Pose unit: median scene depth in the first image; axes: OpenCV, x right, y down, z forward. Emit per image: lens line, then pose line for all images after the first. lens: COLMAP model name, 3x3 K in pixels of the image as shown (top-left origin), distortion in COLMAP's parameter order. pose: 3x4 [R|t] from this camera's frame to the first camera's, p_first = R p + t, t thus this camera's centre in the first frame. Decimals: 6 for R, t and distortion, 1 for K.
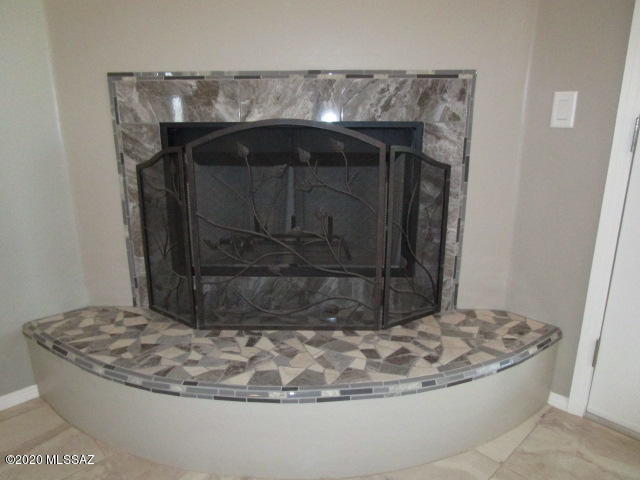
lens RADIAL K [[453.1, 0, 318.5], [0, 453.1, 237.4], [0, 0, 1]] dist [-0.031039, 0.010381]
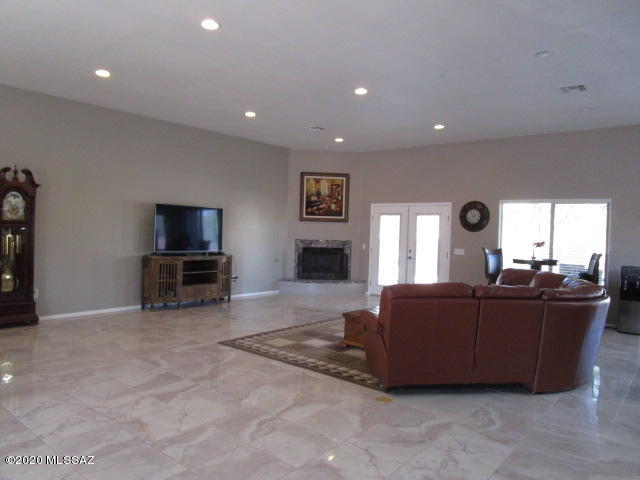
lens RADIAL K [[453.1, 0, 320.7], [0, 453.1, 238.5], [0, 0, 1]] dist [-0.031039, 0.010381]
pose [[0.982795, 0.029310, 0.182358, -1.254642], [0.013189, 0.973671, -0.227575, 1.061922], [-0.184227, 0.226065, 0.956533, -5.069979]]
